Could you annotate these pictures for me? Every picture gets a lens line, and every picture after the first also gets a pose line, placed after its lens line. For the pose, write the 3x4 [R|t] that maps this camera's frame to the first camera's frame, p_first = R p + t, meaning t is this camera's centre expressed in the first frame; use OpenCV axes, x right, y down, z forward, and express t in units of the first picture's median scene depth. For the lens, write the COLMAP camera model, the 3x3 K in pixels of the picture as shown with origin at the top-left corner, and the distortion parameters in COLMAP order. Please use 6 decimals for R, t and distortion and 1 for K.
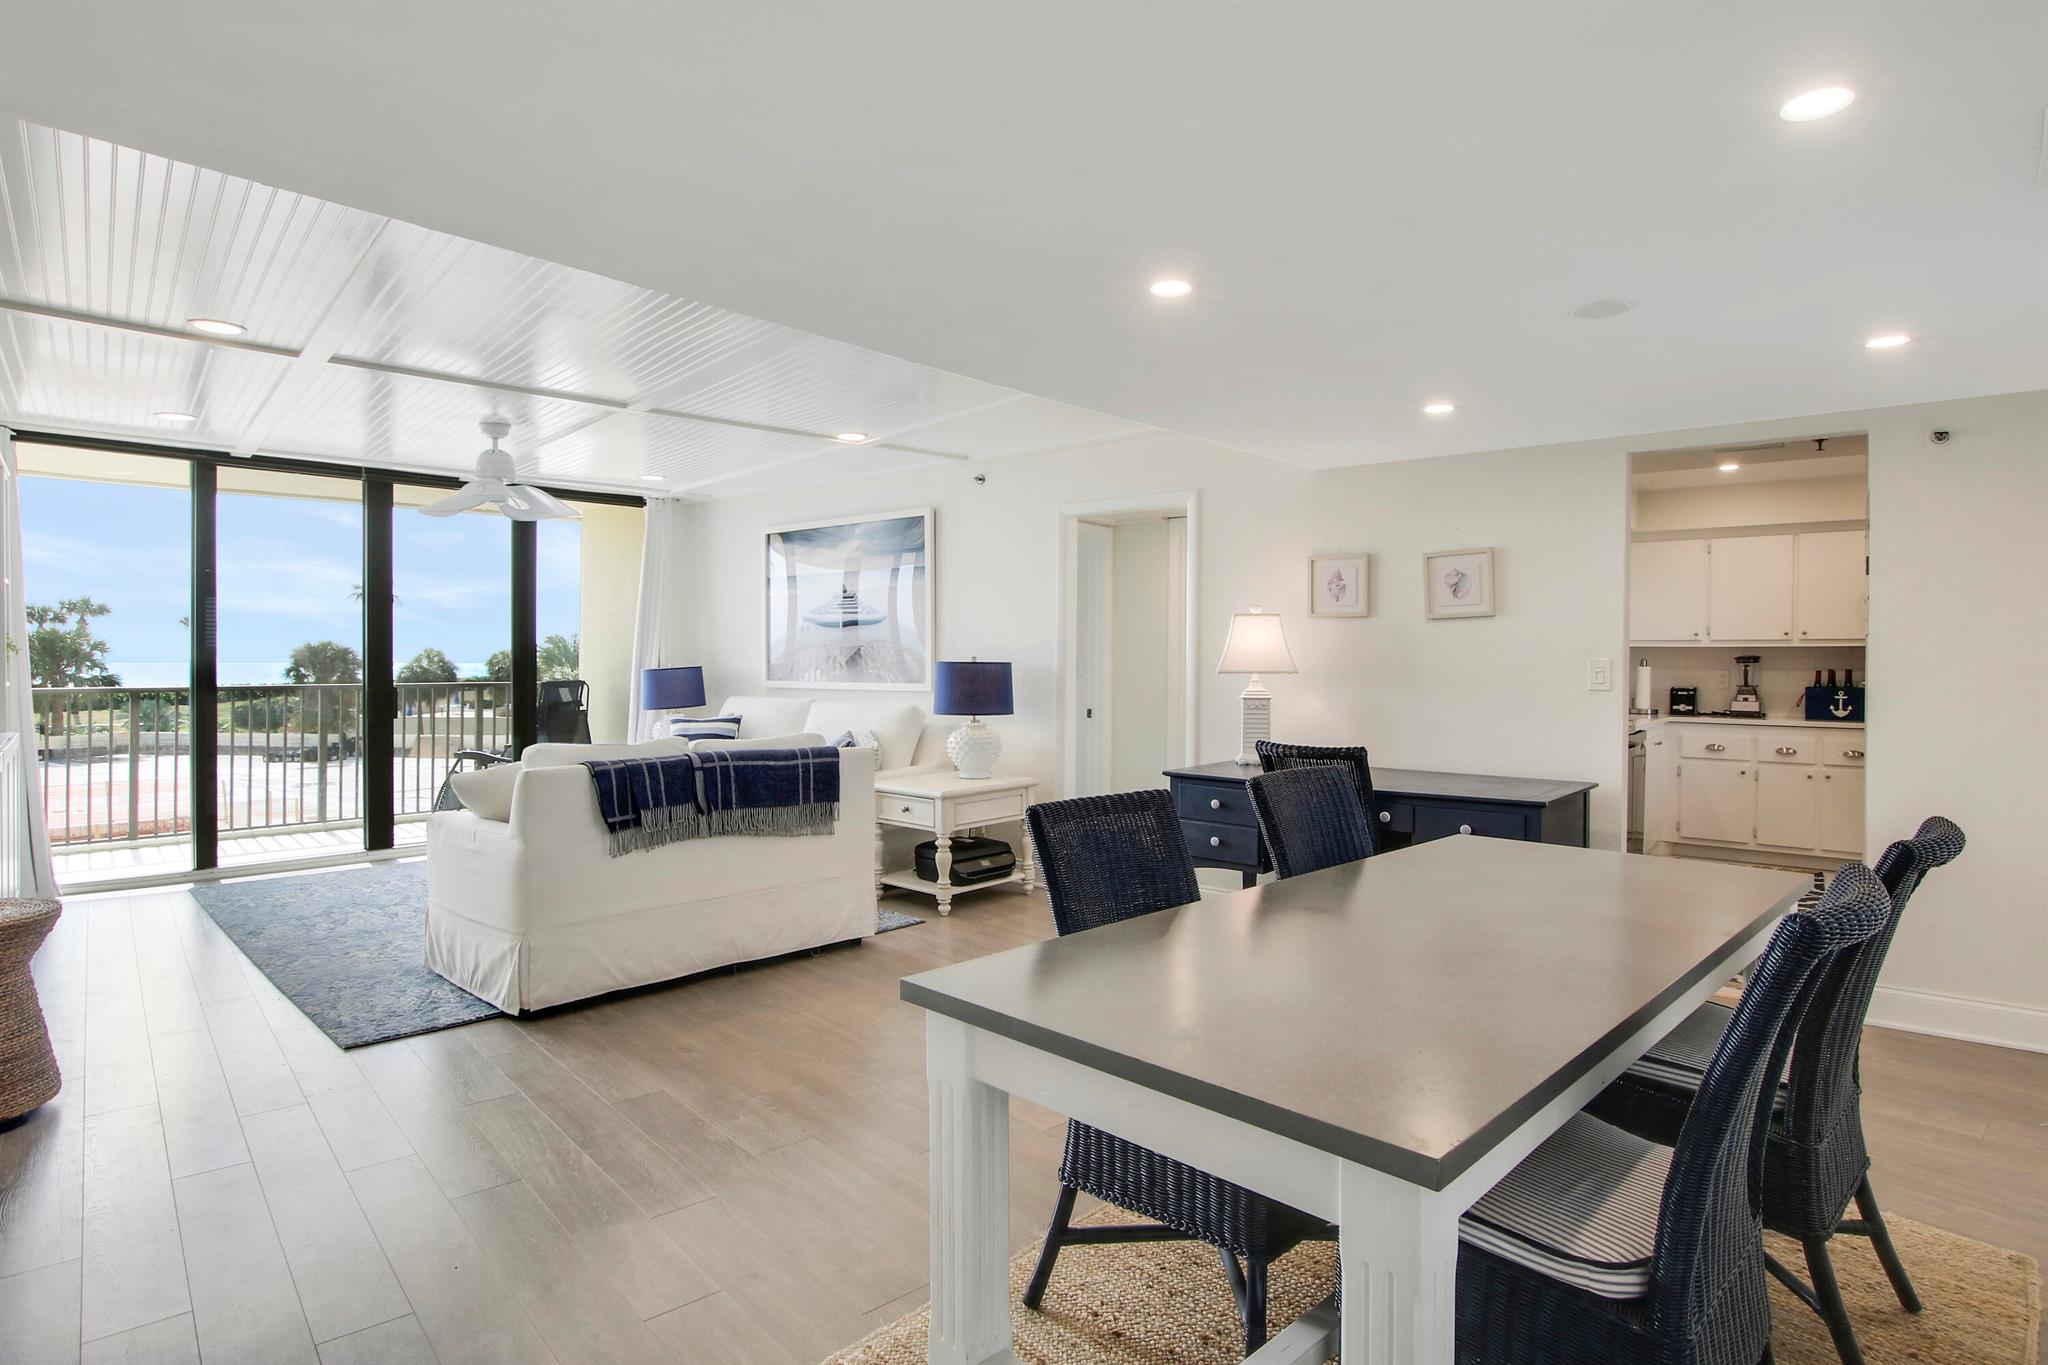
lens RADIAL K [[1079.7, 0, 1022.9], [0, 1079.7, 674.2], [0, 0, 1]] dist [-0.021560, 0.006137]
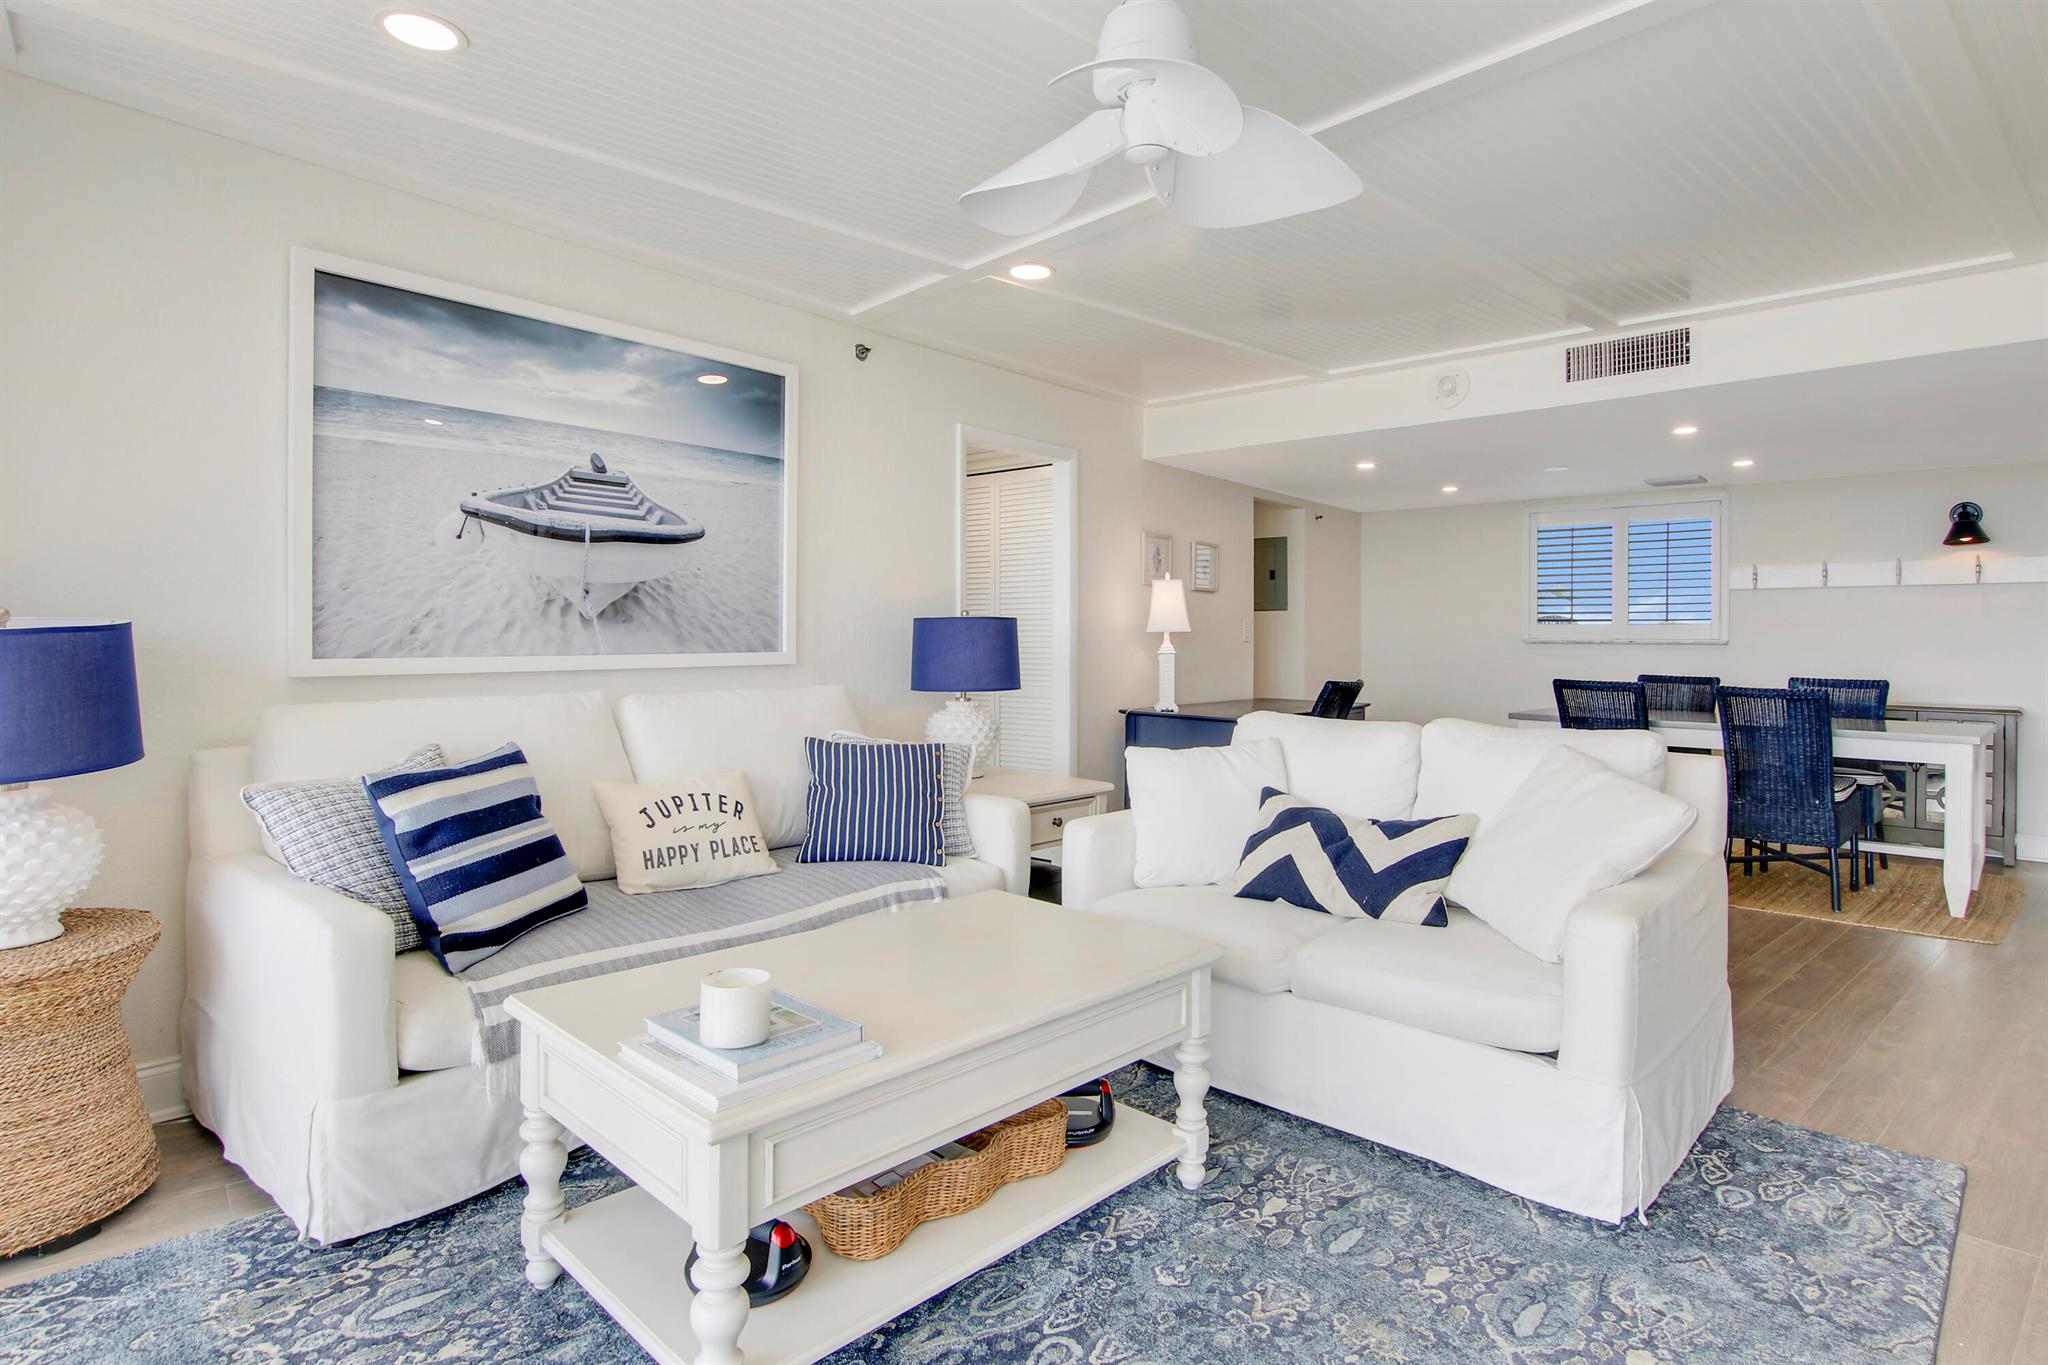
lens RADIAL K [[1079.7, 0, 1018.5], [0, 1079.7, 643.9], [0, 0, 1]] dist [-0.021560, 0.006137]
pose [[0.010601, -0.011014, 0.999883, -0.701587], [0.007715, 0.999910, 0.010932, -0.001525], [-0.999914, 0.007598, 0.010685, 0.864564]]
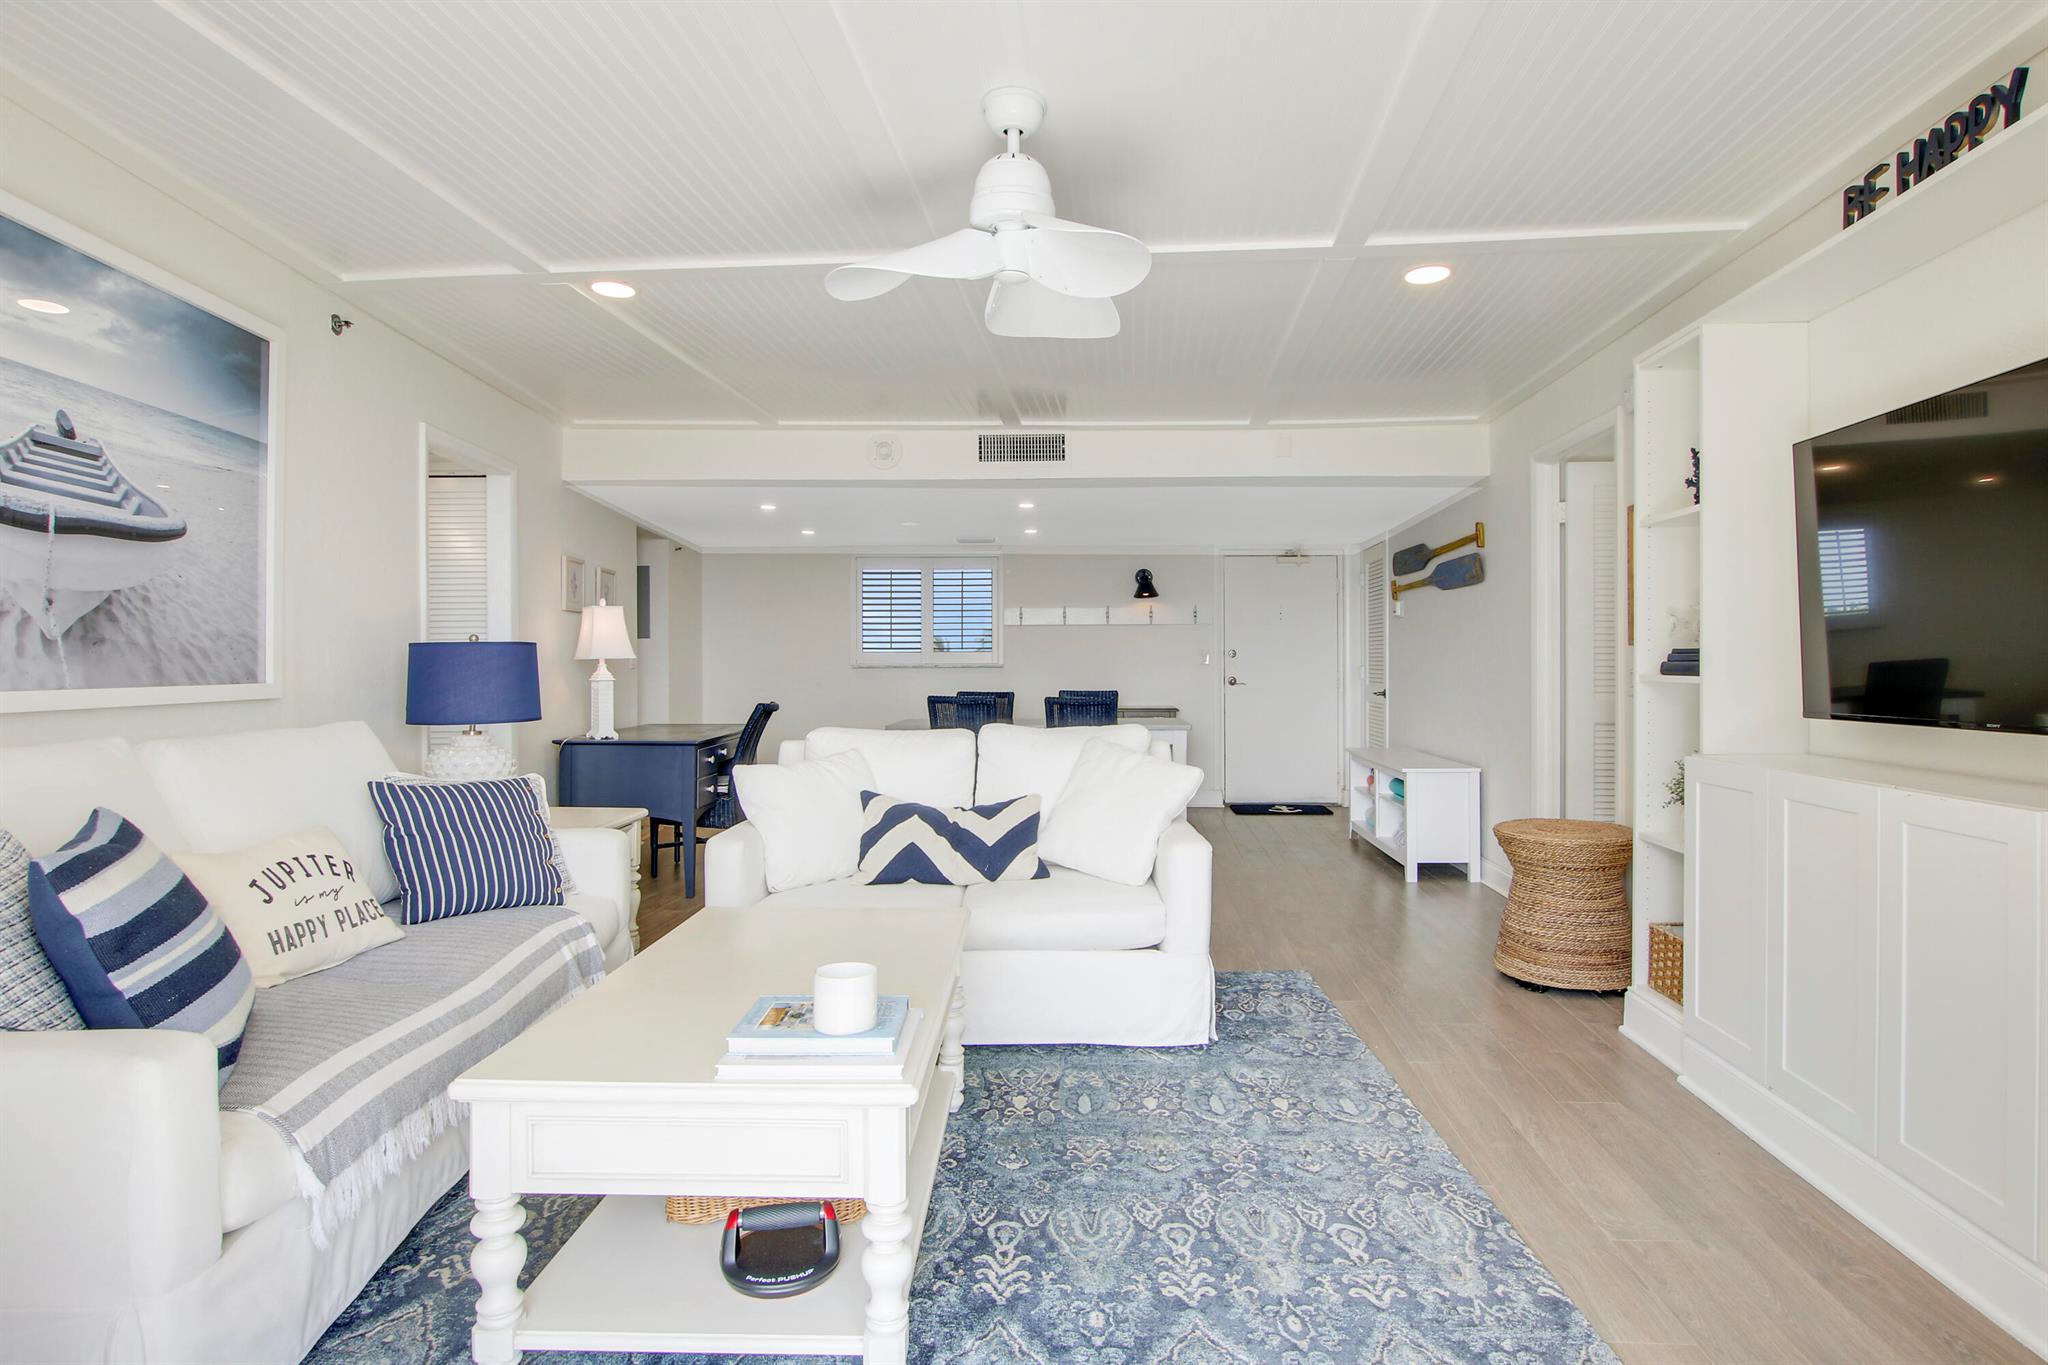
lens RADIAL K [[1079.7, 0, 1022.1], [0, 1079.7, 678.0], [0, 0, 1]] dist [-0.021560, 0.006137]
pose [[-0.678092, -0.010794, 0.734897, -0.683866], [0.008488, 0.999710, 0.022516, -0.001661], [-0.734928, 0.021506, -0.677804, 1.083027]]
